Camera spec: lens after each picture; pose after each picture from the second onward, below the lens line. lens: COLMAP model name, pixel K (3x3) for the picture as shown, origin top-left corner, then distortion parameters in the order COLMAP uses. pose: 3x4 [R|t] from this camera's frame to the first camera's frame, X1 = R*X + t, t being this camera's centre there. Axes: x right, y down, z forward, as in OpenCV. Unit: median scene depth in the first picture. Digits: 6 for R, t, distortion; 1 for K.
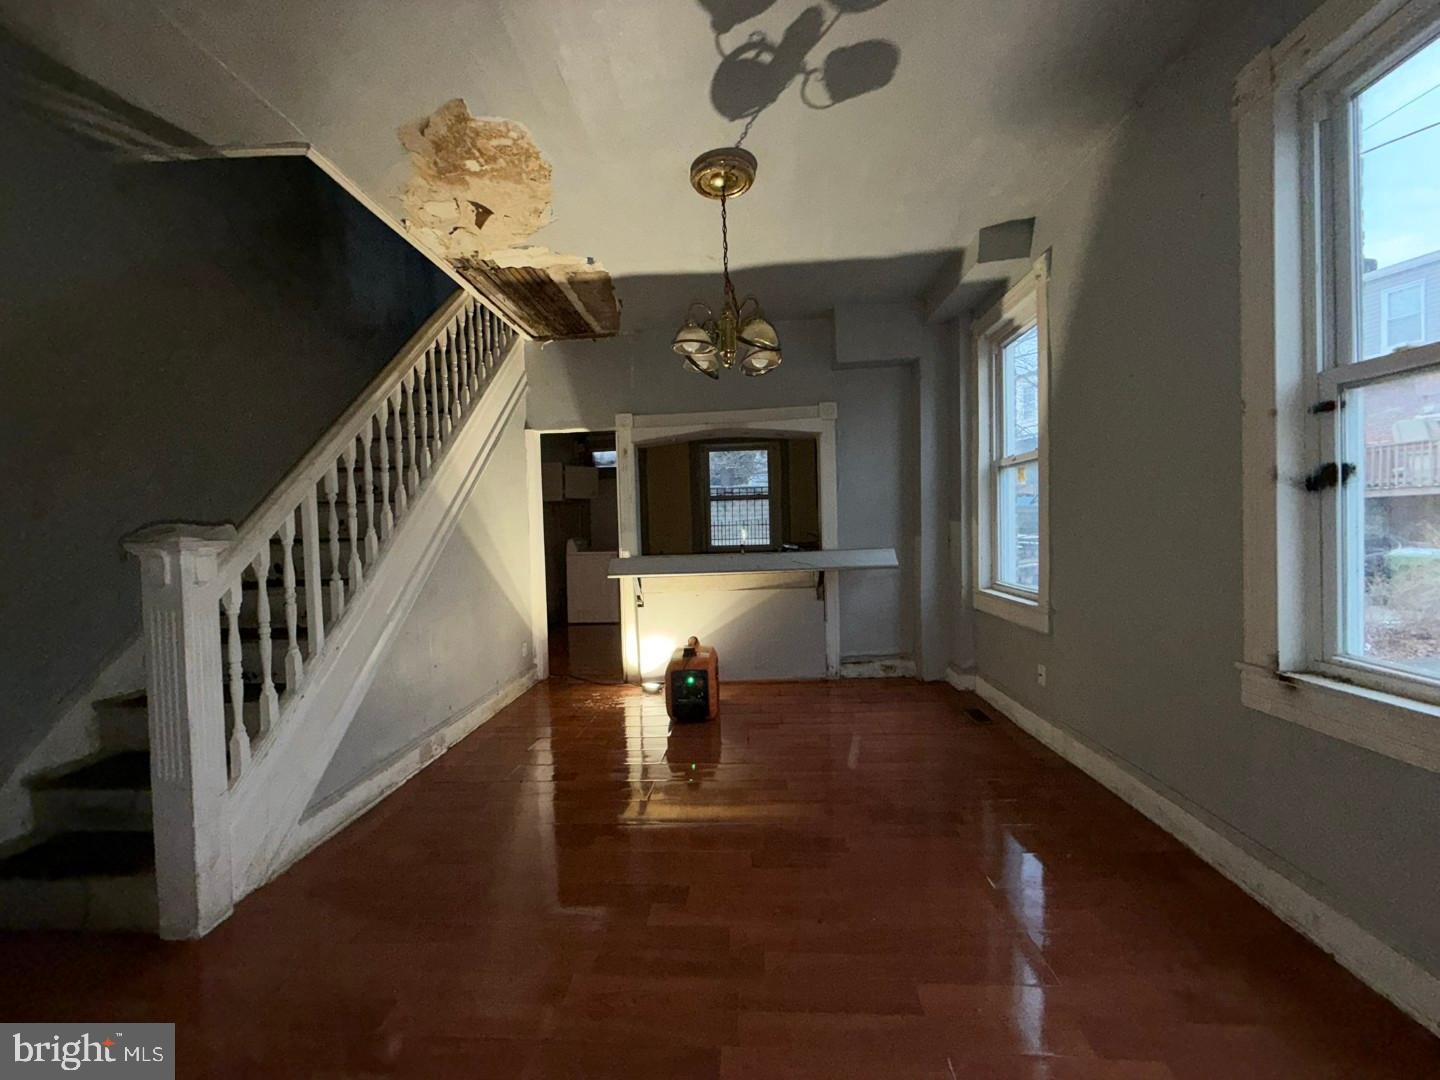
lens RADIAL K [[578.6, 0, 714.1], [0, 578.6, 545.0], [0, 0, 1]] dist [0.001762, -0.000266]
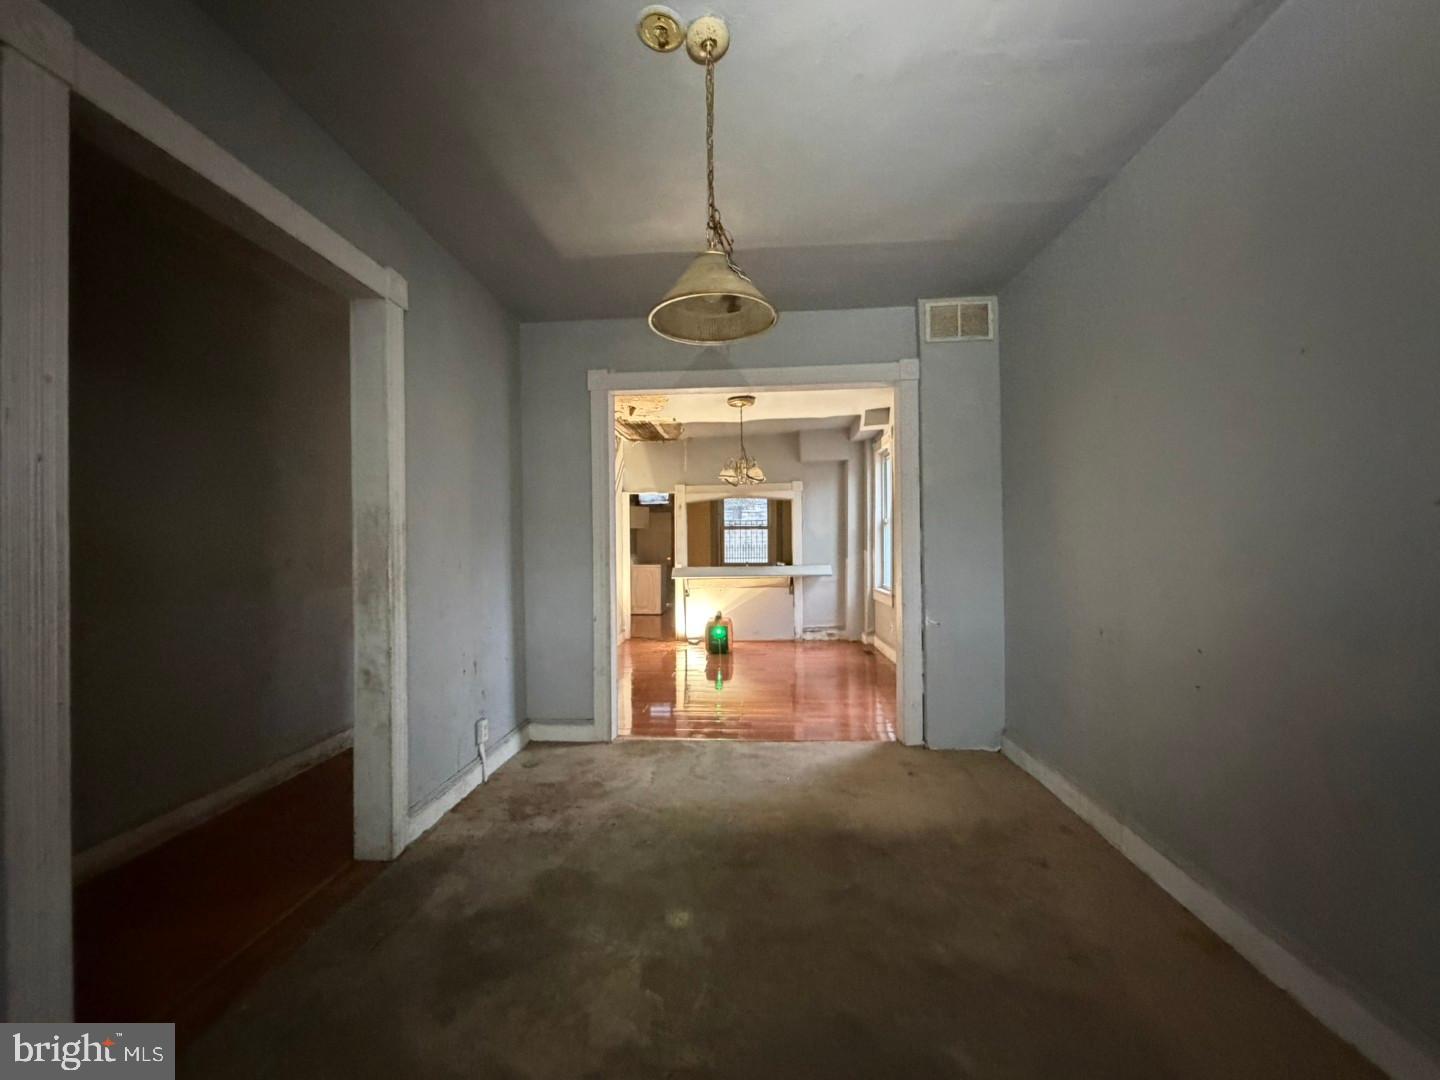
lens RADIAL K [[578.6, 0, 719.7], [0, 578.6, 546.1], [0, 0, 1]] dist [0.001762, -0.000266]
pose [[0.999828, 0.018556, 0.000594, -0.036092], [-0.018530, 0.999399, -0.029299, 0.005450], [-0.001138, 0.029283, 0.999571, -0.755803]]
